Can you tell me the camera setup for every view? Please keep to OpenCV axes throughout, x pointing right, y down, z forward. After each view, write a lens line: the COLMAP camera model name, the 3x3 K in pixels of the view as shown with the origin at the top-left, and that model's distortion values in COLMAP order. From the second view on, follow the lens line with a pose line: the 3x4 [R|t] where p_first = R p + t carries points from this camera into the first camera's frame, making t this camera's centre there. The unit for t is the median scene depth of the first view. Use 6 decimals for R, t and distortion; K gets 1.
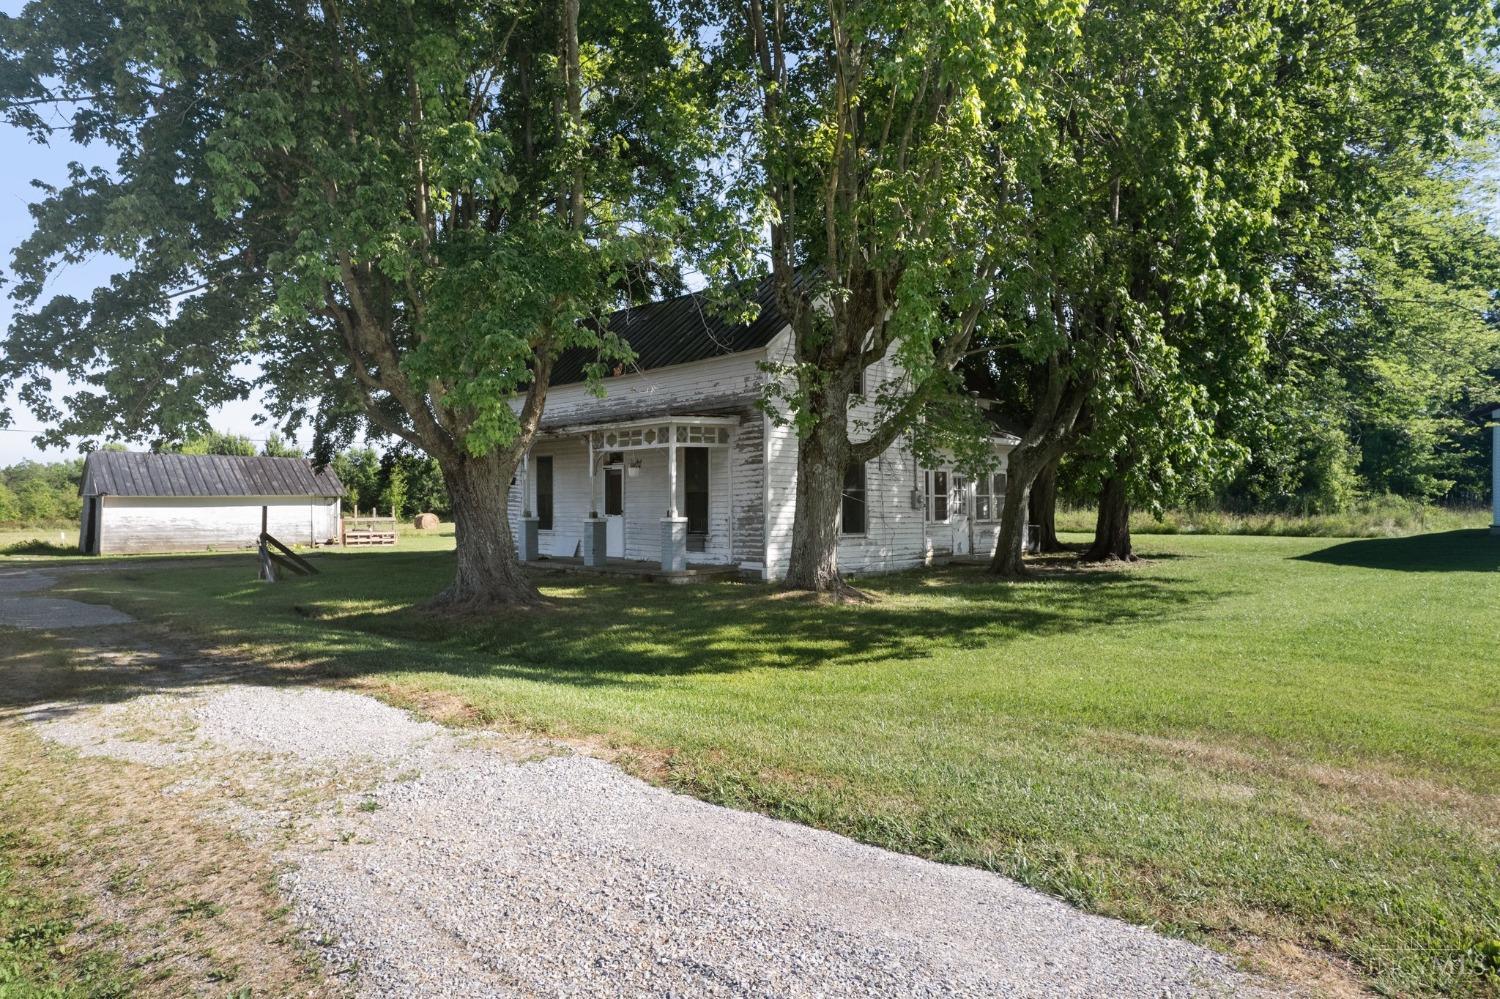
lens RADIAL K [[971.9, 0, 754.0], [0, 971.9, 496.7], [0, 0, 1]] dist [-0.041386, 0.000303]
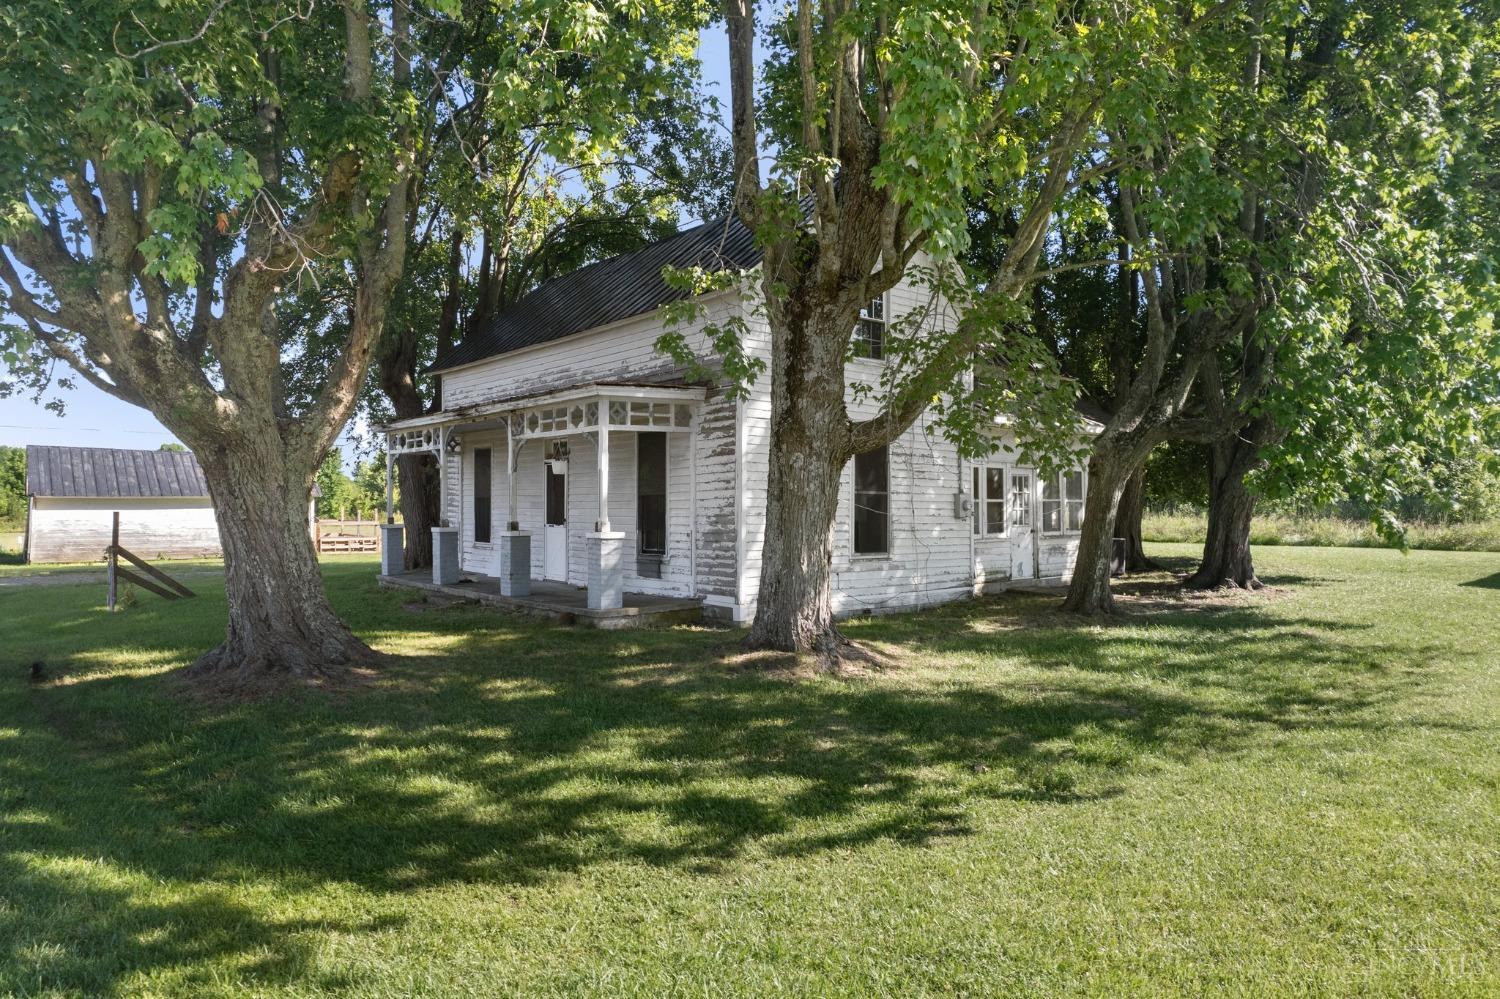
lens RADIAL K [[971.9, 0, 747.1], [0, 971.9, 492.5], [0, 0, 1]] dist [-0.041386, 0.000303]
pose [[0.997943, 0.002805, -0.064043, 0.061942], [-0.003073, 0.999987, -0.004091, -0.004389], [0.064031, 0.004279, 0.997939, 0.304375]]
